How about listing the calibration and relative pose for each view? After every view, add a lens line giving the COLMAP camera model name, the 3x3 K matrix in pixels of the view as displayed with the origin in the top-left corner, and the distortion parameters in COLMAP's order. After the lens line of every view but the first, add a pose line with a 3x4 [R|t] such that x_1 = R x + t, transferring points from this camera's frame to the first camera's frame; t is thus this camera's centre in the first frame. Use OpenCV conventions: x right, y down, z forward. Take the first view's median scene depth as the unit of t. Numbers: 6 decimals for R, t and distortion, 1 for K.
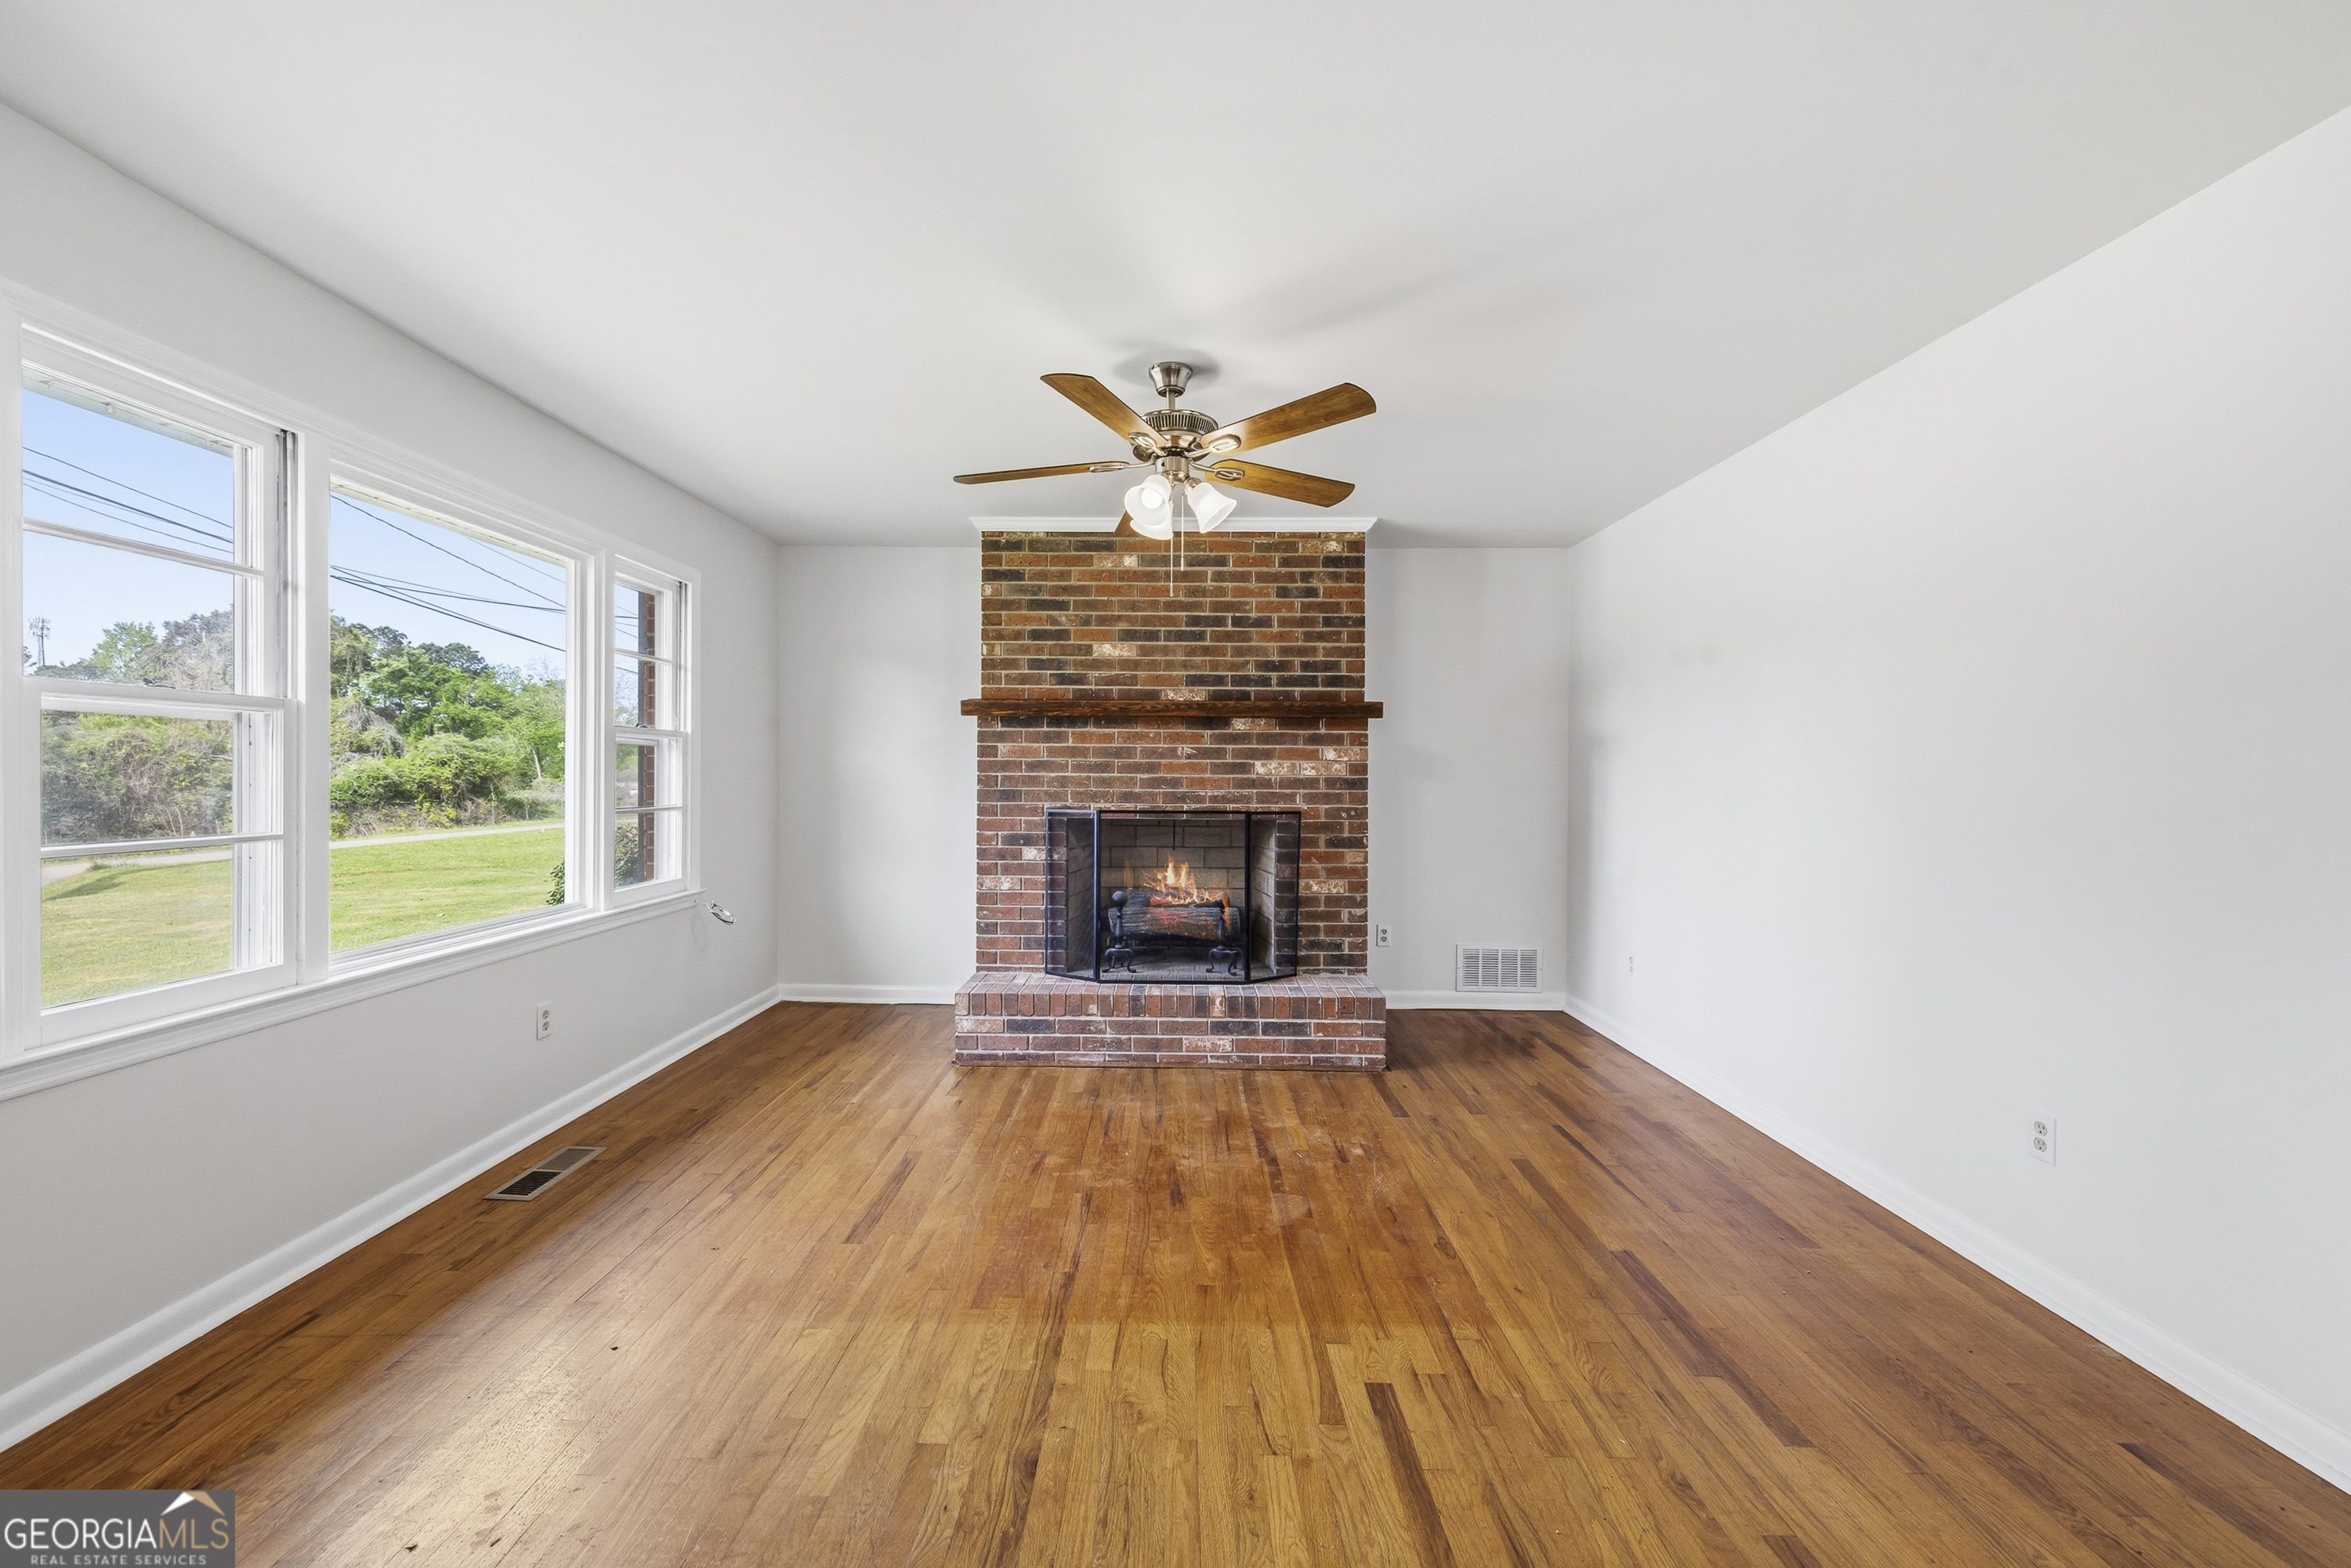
lens RADIAL K [[987.8, 0, 1154.9], [0, 987.8, 778.0], [0, 0, 1]] dist [-0.003141, -0.000088]
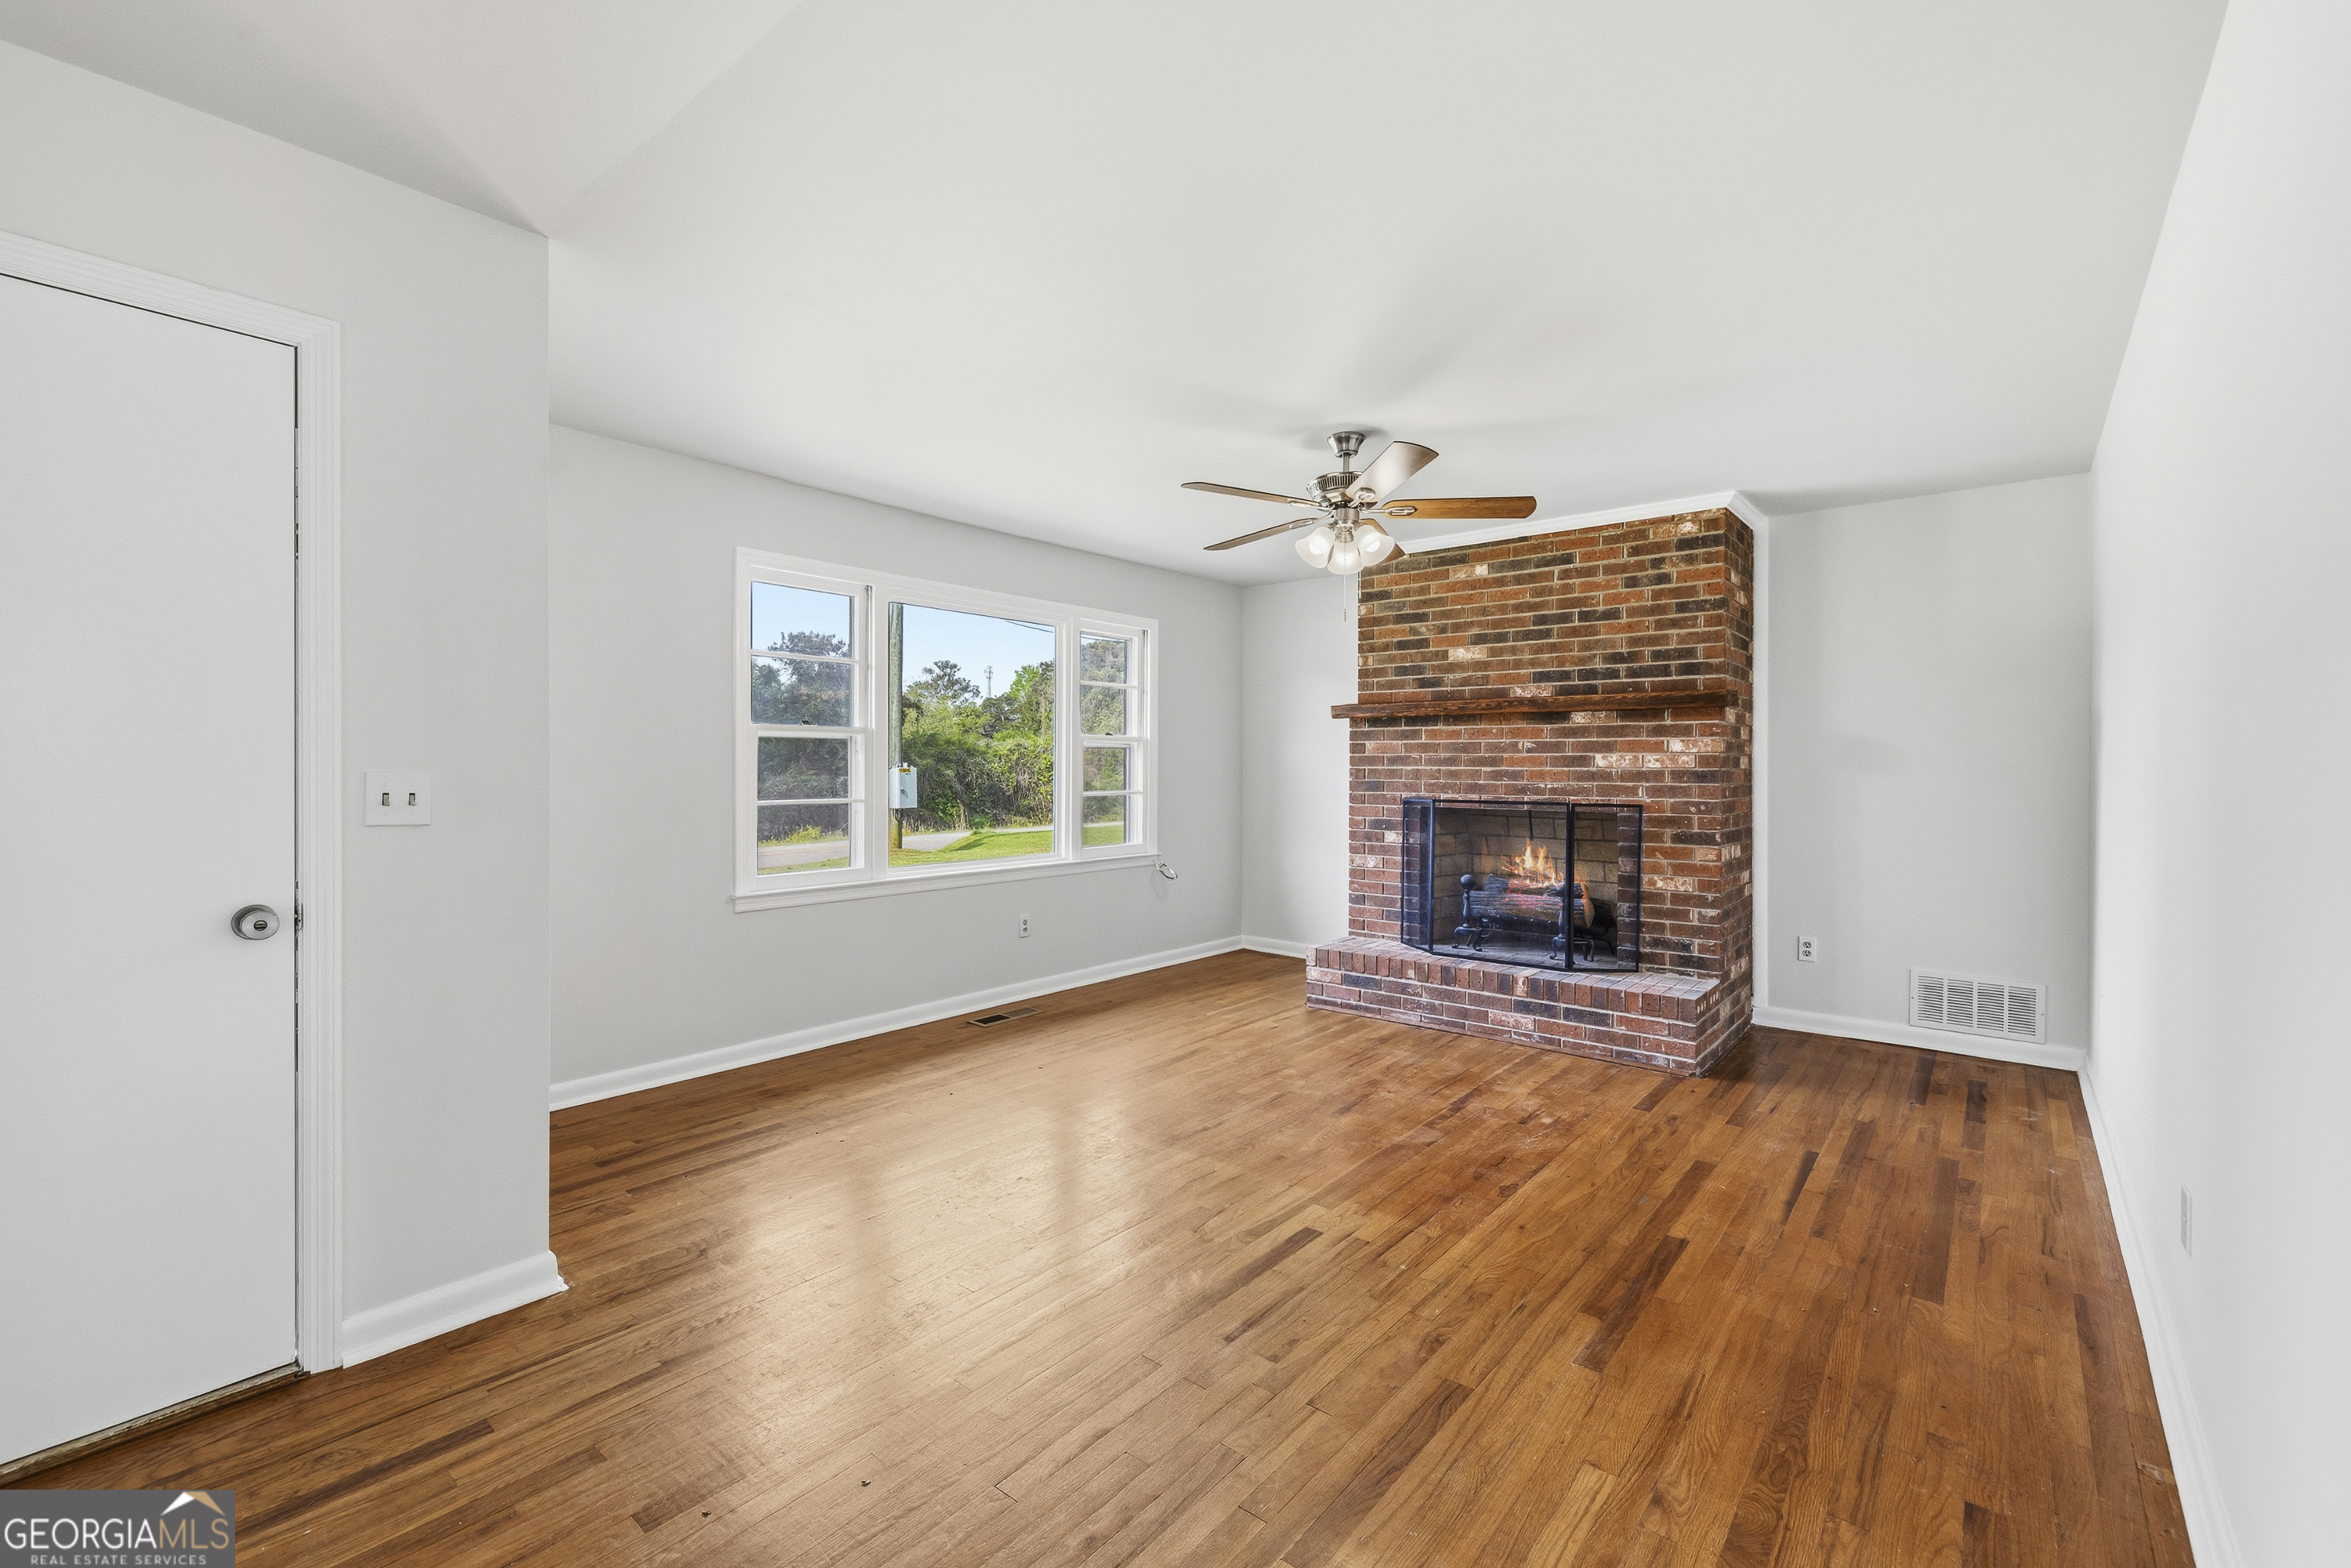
lens RADIAL K [[999.7, 0, 1160.1], [0, 999.7, 768.7], [0, 0, 1]] dist [-0.000991, -0.000210]
pose [[0.778460, -0.002661, -0.627688, 0.414294], [-0.001770, 0.999978, -0.006435, 0.005534], [0.627691, 0.006120, 0.778438, -0.074461]]
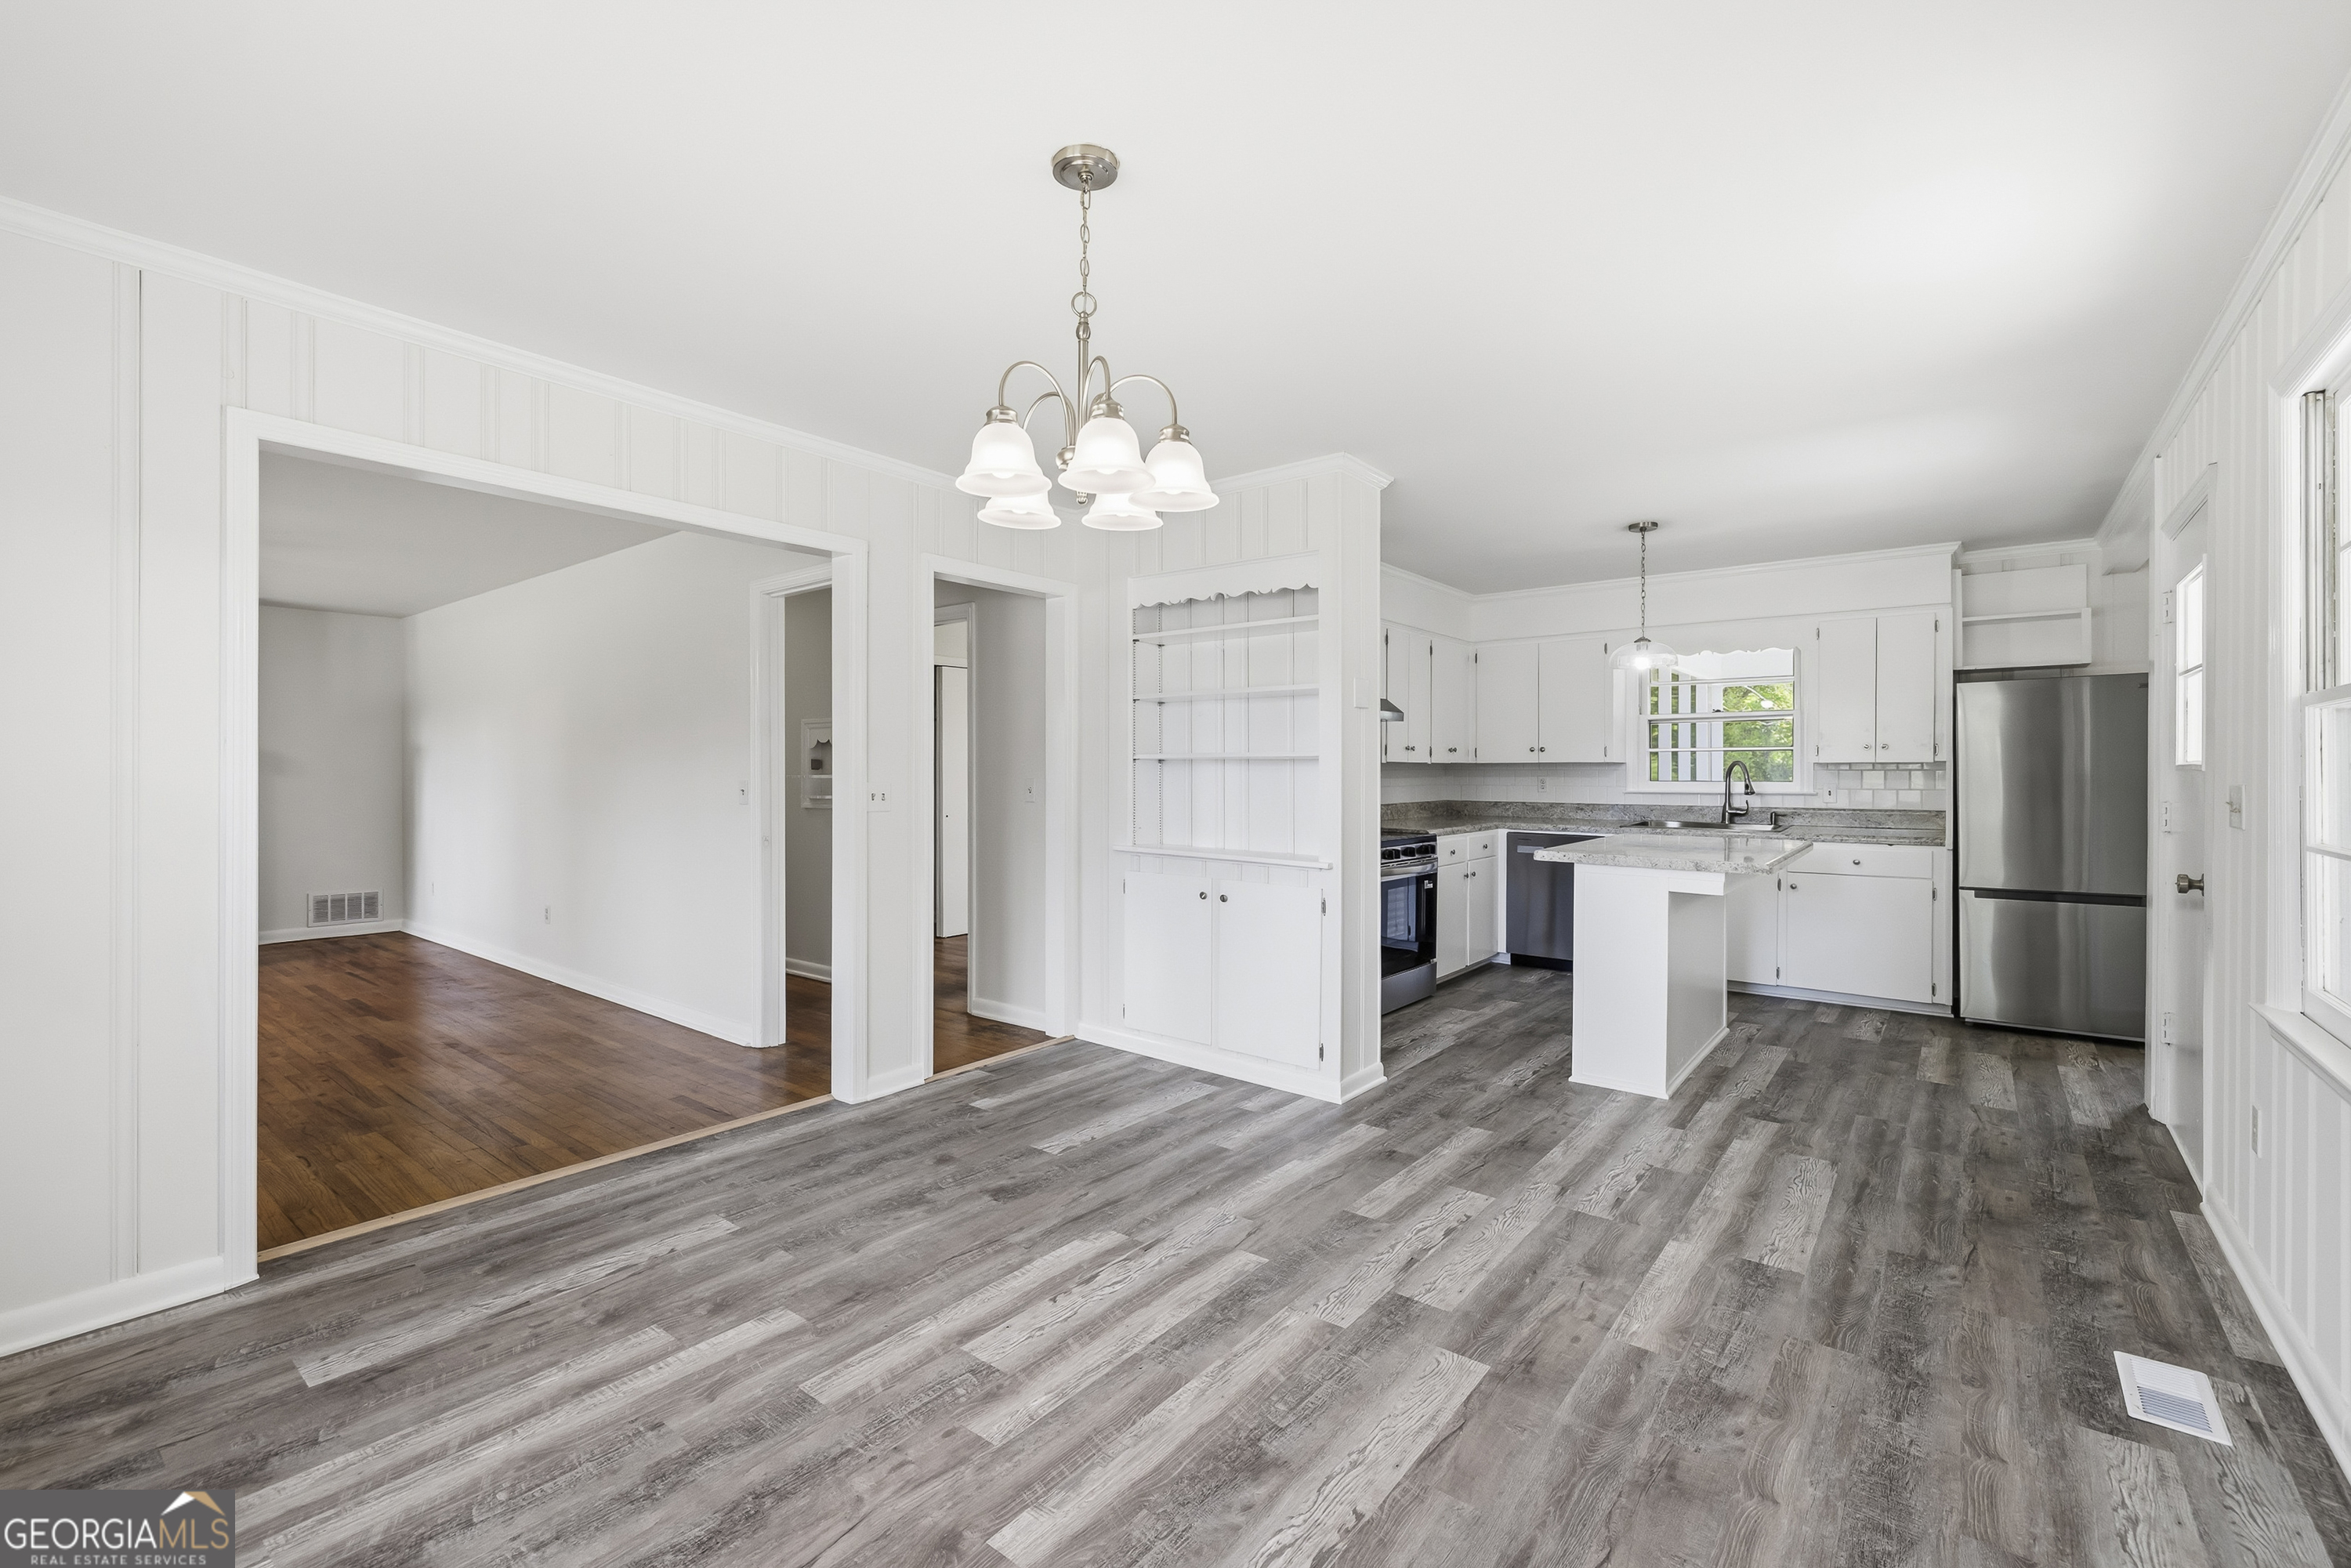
lens RADIAL K [[1009.7, 0, 1149.6], [0, 1009.7, 777.7], [0, 0, 1]] dist [-0.002722, 0.000308]
pose [[0.620270, -0.010436, 0.784319, -0.085559], [0.006682, 0.999946, 0.008020, 0.002534], [-0.784360, 0.000266, 0.620306, -0.978391]]
